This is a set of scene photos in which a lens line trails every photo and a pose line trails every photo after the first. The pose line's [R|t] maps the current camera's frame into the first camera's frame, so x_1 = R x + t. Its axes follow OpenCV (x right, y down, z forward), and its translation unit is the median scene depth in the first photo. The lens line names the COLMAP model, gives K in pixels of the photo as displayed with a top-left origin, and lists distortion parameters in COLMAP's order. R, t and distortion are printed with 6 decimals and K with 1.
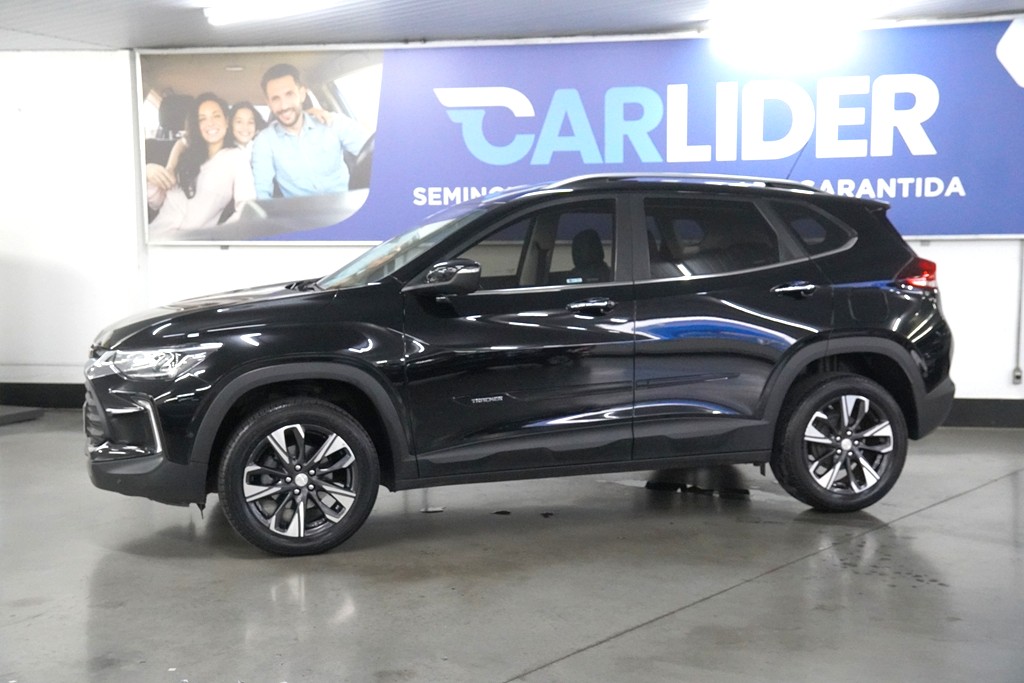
lens RADIAL K [[1213.5, 0, 512.0], [0, 1213.5, 341.5], [0, 0, 1]] dist [0.035058, 0.023734]
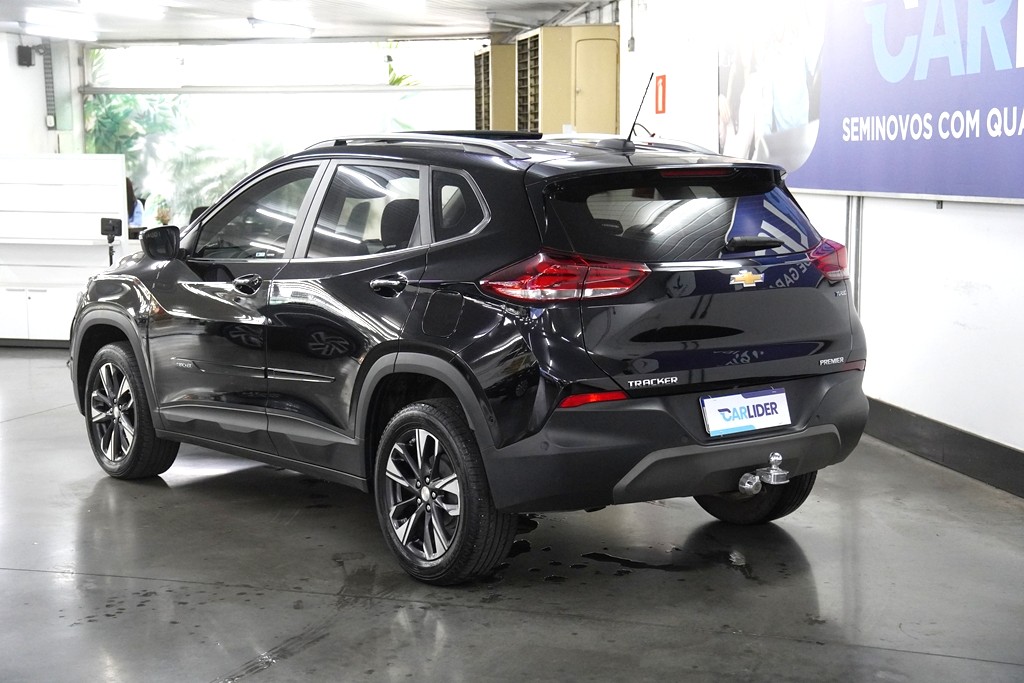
lens RADIAL K [[1618.8, 0, 513.8], [0, 1618.8, 371.6], [0, 0, 1]] dist [0.248396, 0.126111]
pose [[0.361960, 0.127689, -0.923407, 1.211853], [-0.068887, 0.991530, 0.110107, -0.105238], [0.929645, 0.023757, 0.367691, 0.675690]]
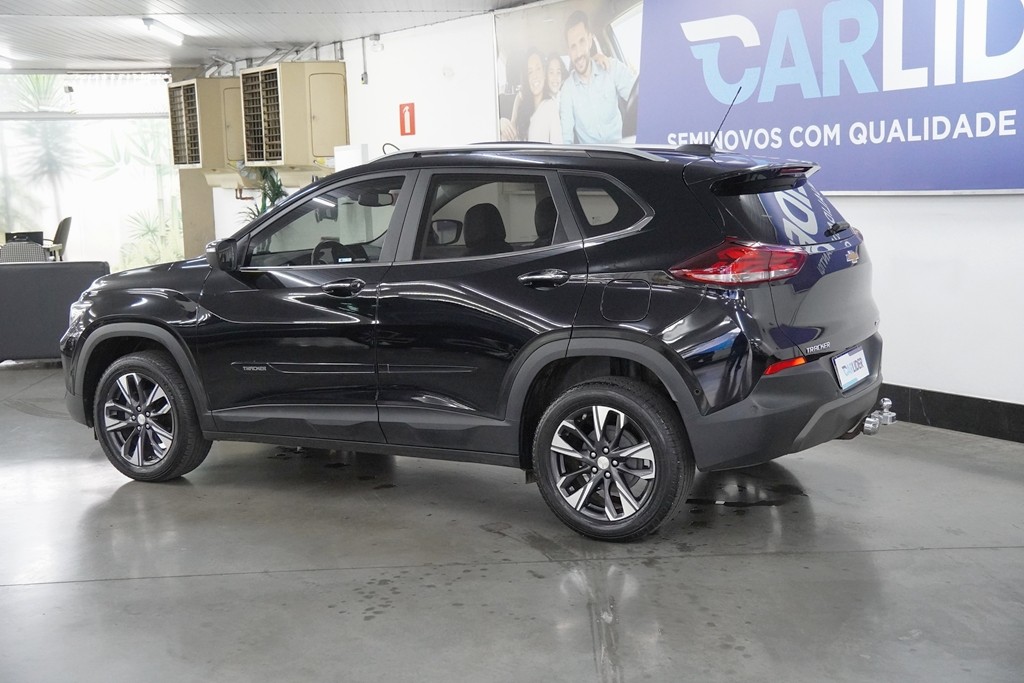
lens RADIAL K [[1283.5, 0, 501.6], [0, 1283.5, 368.1], [0, 0, 1]] dist [0.107799, 0.049874]
pose [[0.679250, 0.100210, -0.727033, 0.869002], [-0.032762, 0.993787, 0.106369, -0.073927], [0.733175, -0.048432, 0.678313, 0.341258]]
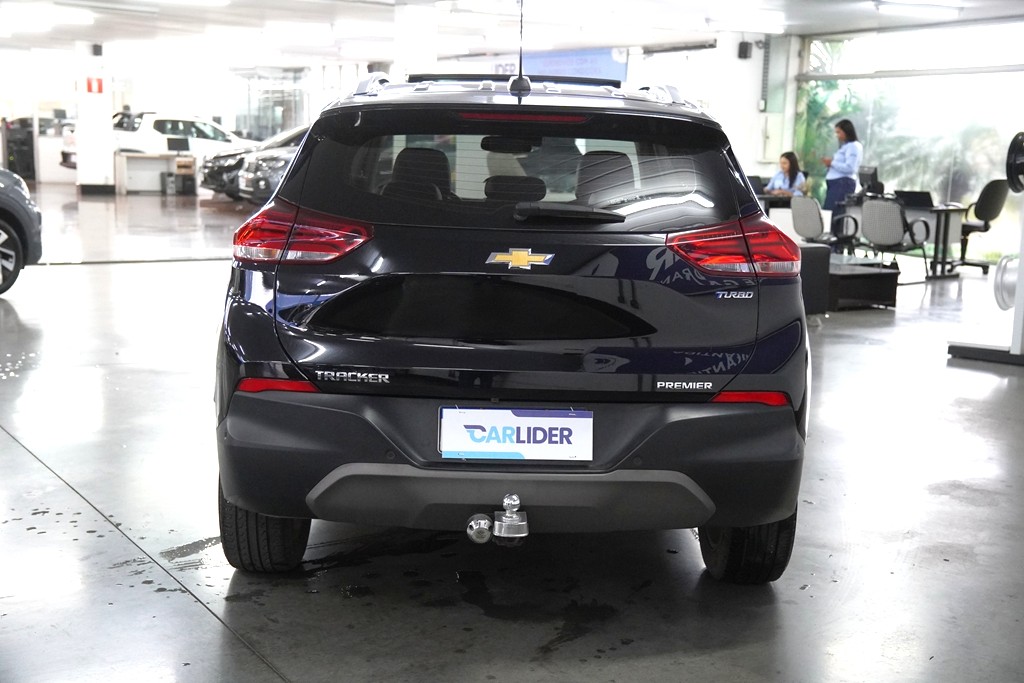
lens RADIAL K [[1283.5, 0, 501.6], [0, 1283.5, 368.1], [0, 0, 1]] dist [0.107799, 0.049874]
pose [[-0.275379, 0.170409, -0.946112, 0.908478], [-0.100154, 0.973722, 0.204534, -0.131459], [0.956104, 0.151082, -0.251076, 1.307123]]
